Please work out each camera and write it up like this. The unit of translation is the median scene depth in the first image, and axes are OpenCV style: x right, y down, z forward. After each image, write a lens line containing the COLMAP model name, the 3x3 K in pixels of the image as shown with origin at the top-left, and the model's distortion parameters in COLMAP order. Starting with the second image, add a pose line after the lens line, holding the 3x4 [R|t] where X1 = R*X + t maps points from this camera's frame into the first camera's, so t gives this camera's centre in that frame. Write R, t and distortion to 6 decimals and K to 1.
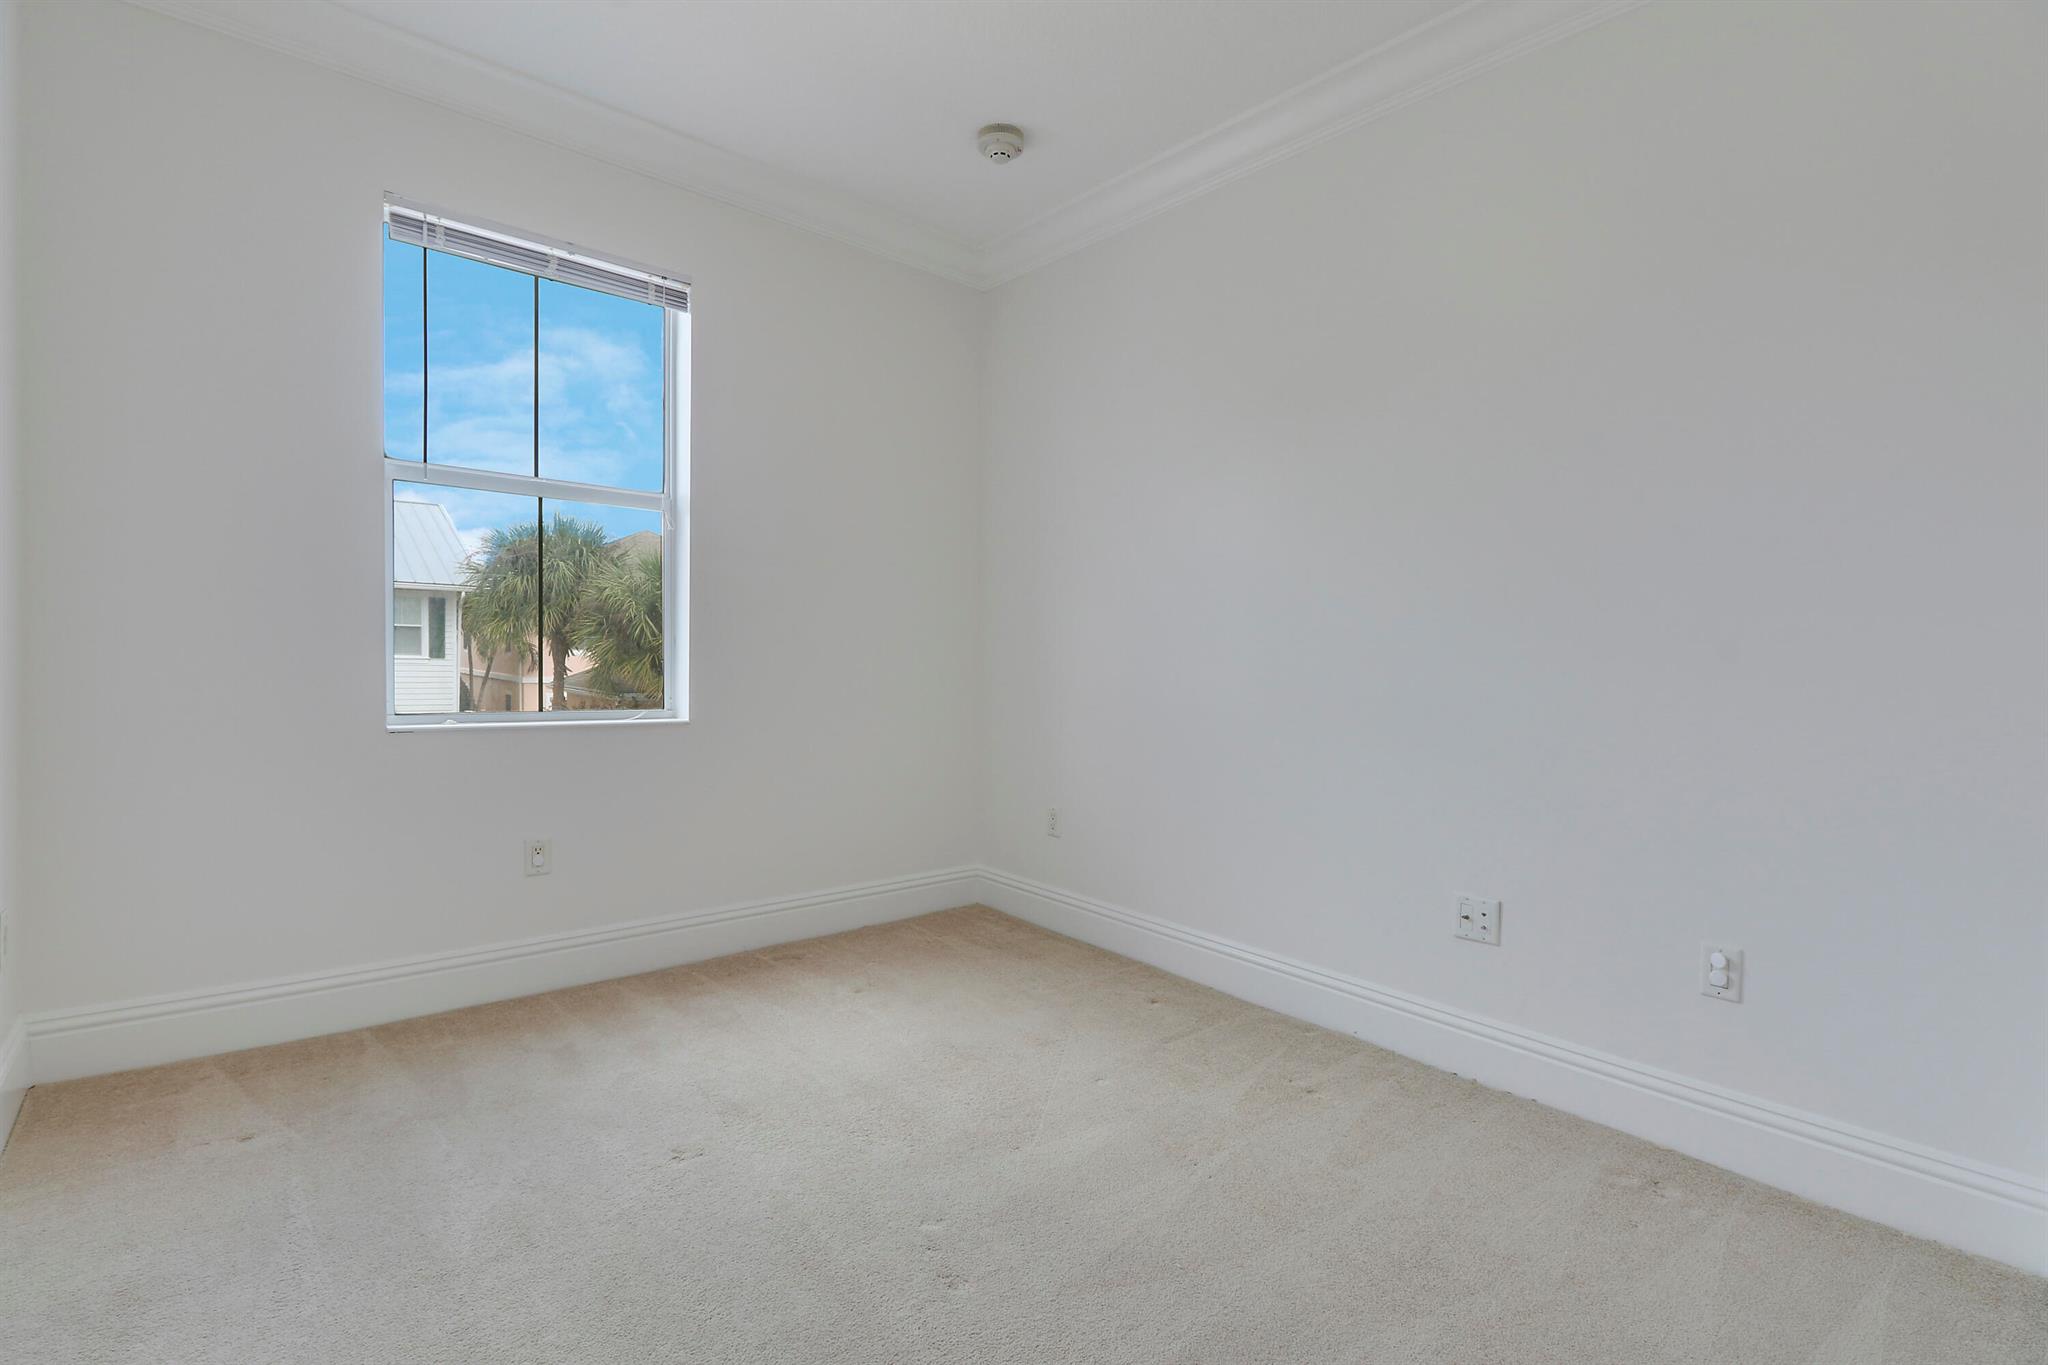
lens RADIAL K [[976.5, 0, 1025.5], [0, 976.5, 652.7], [0, 0, 1]] dist [0.001167, 0.000063]
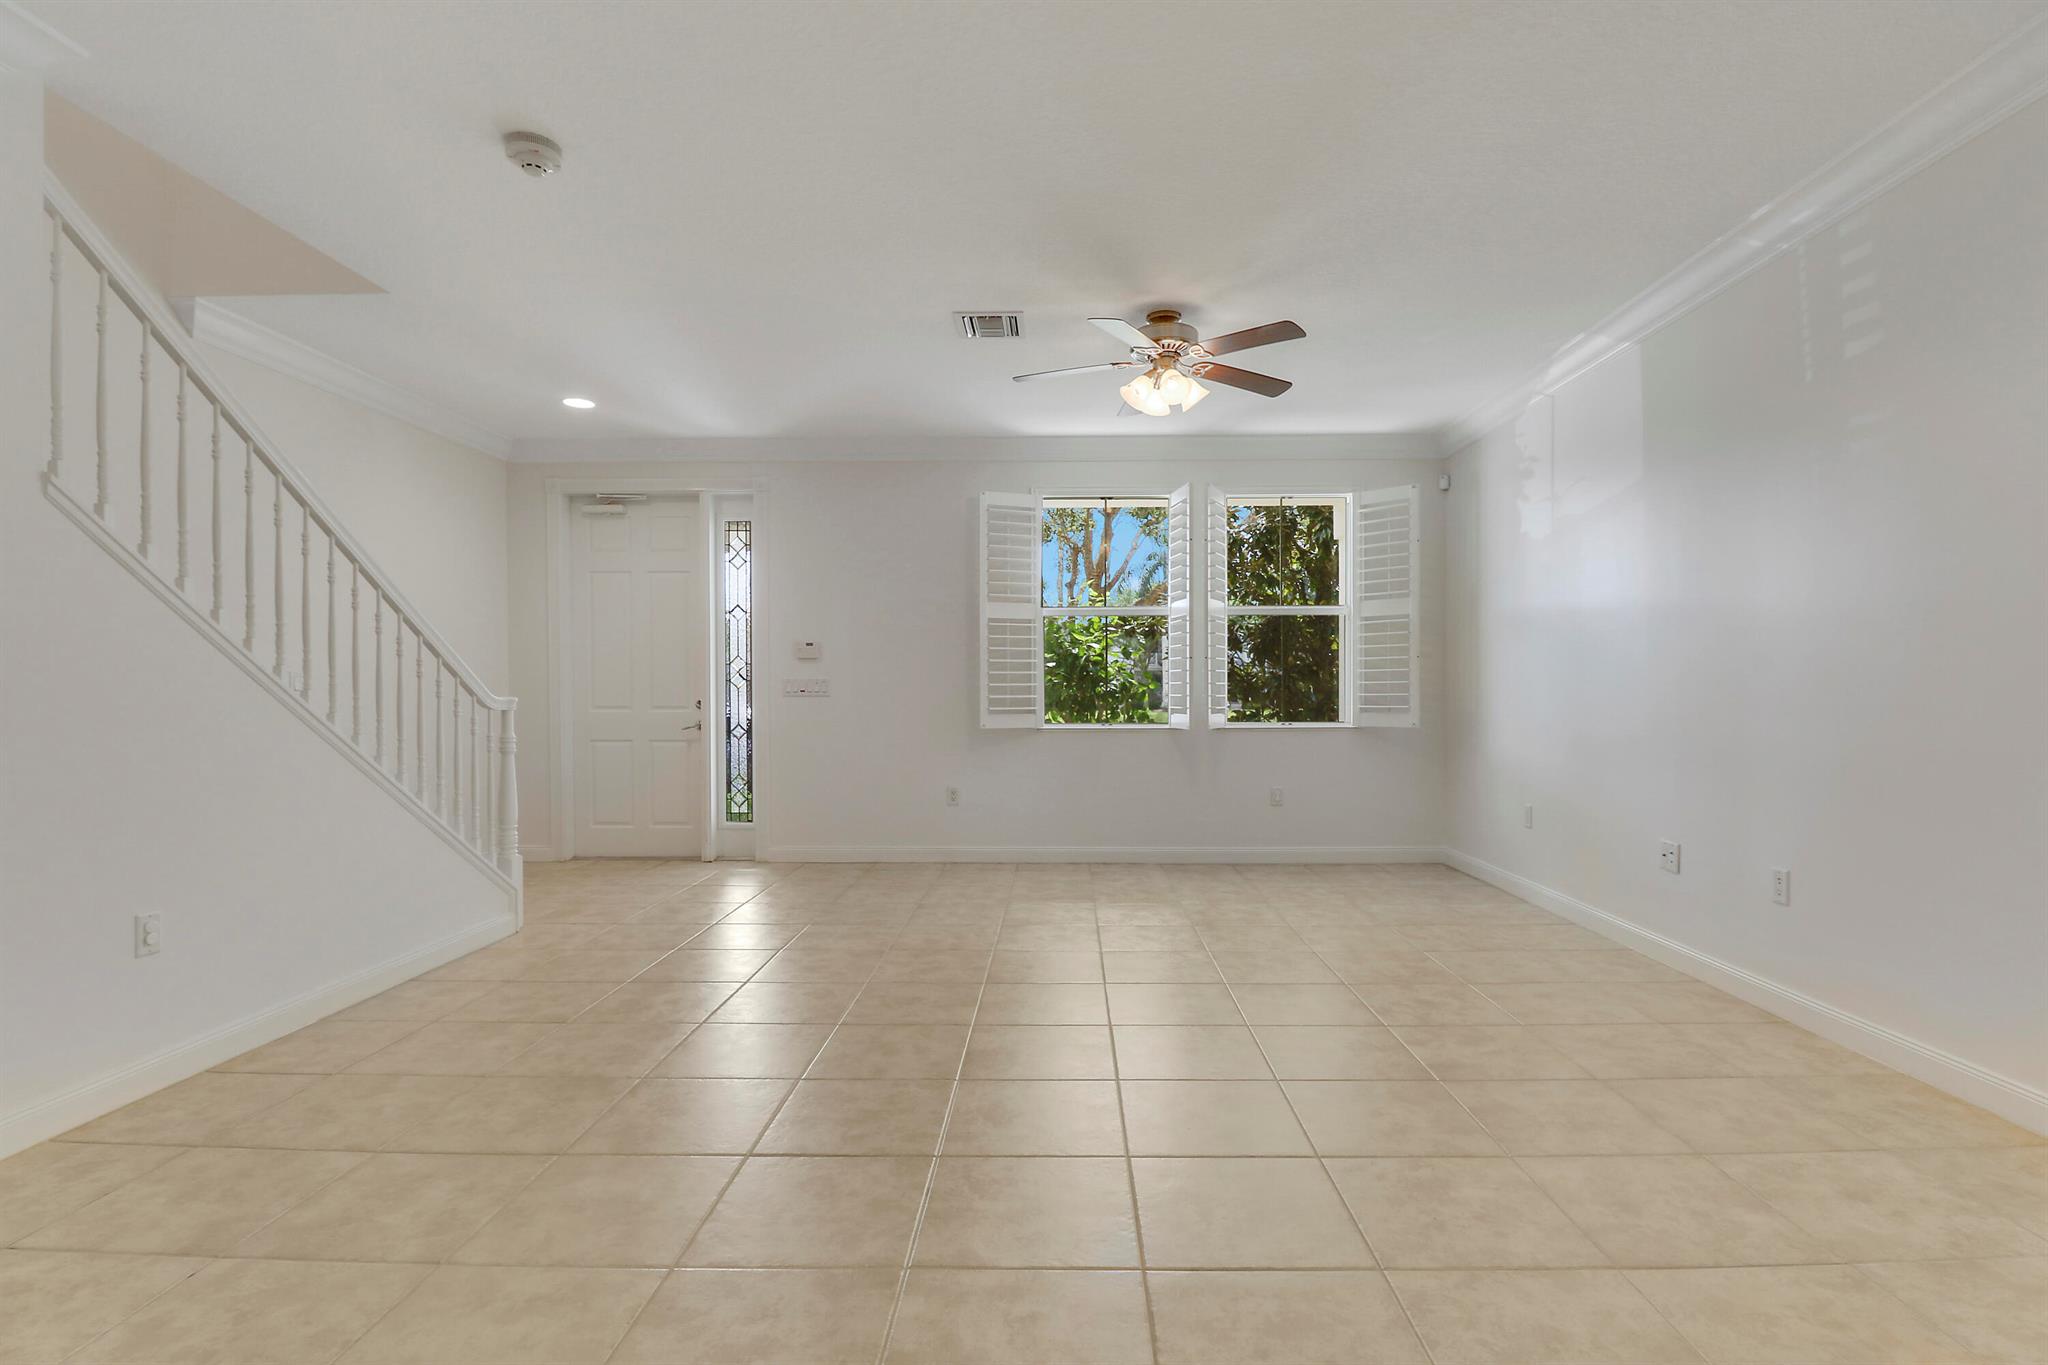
lens RADIAL K [[975.6, 0, 1062.0], [0, 975.6, 700.7], [0, 0, 1]] dist [0.001248, -0.014427]
pose [[0.775024, 0.003387, -0.631923, 0.696219], [-0.000326, 0.999988, 0.004960, 0.015000], [0.631932, -0.003638, 0.775016, -0.833510]]
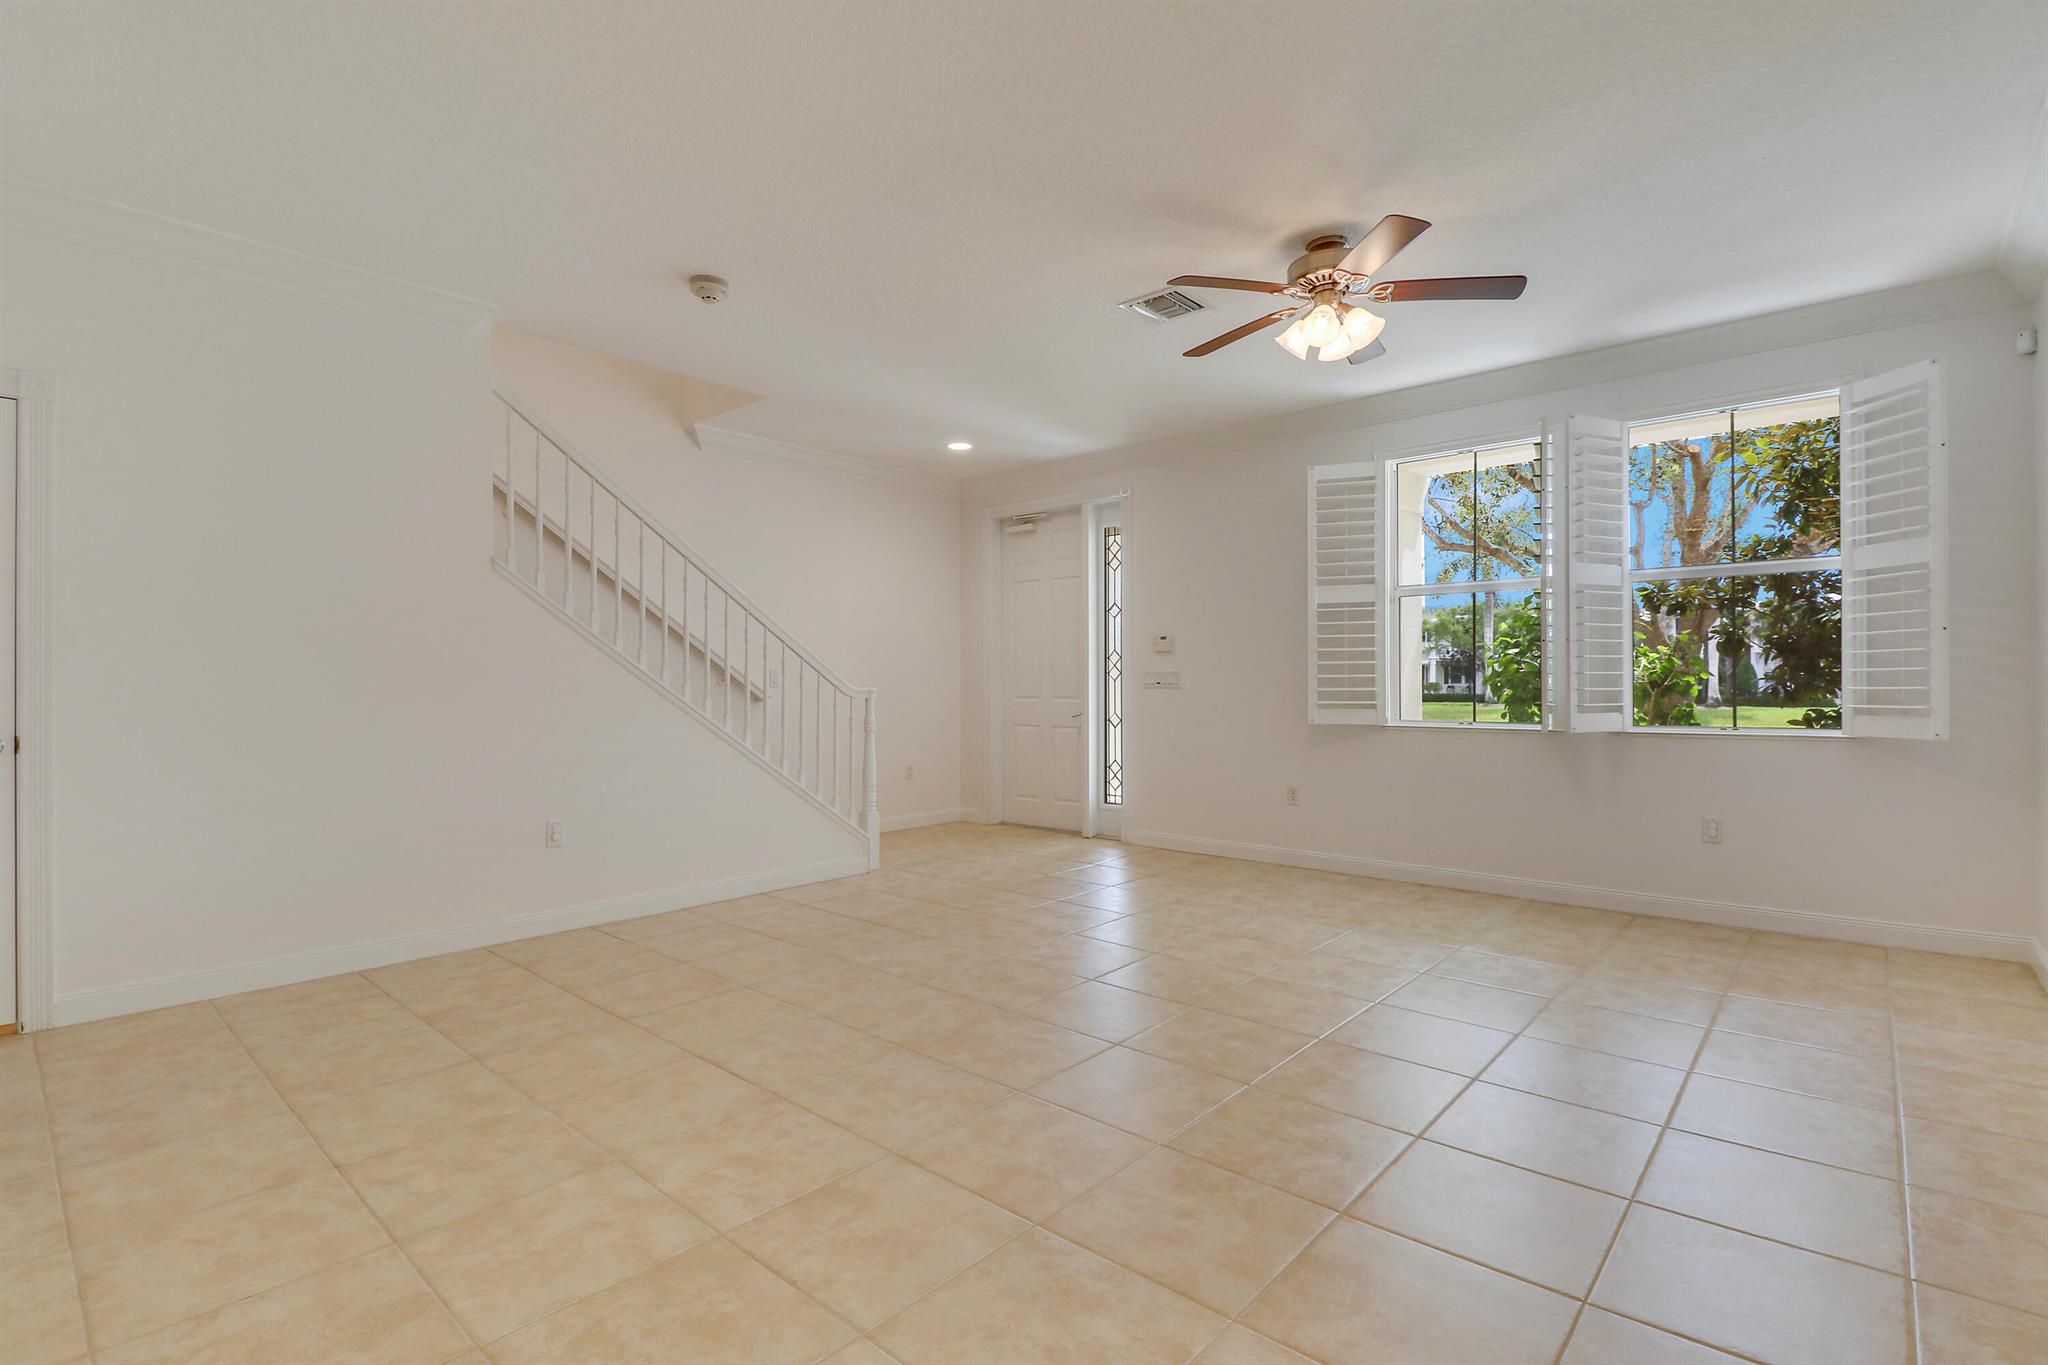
lens RADIAL K [[968.5, 0, 1020.0], [0, 968.5, 680.3], [0, 0, 1]] dist [0.000269, -0.010674]
pose [[0.160634, -0.006065, -0.986995, 1.090219], [-0.002720, 0.999975, -0.006588, 0.013220], [0.987010, 0.003743, 0.160614, -0.091852]]
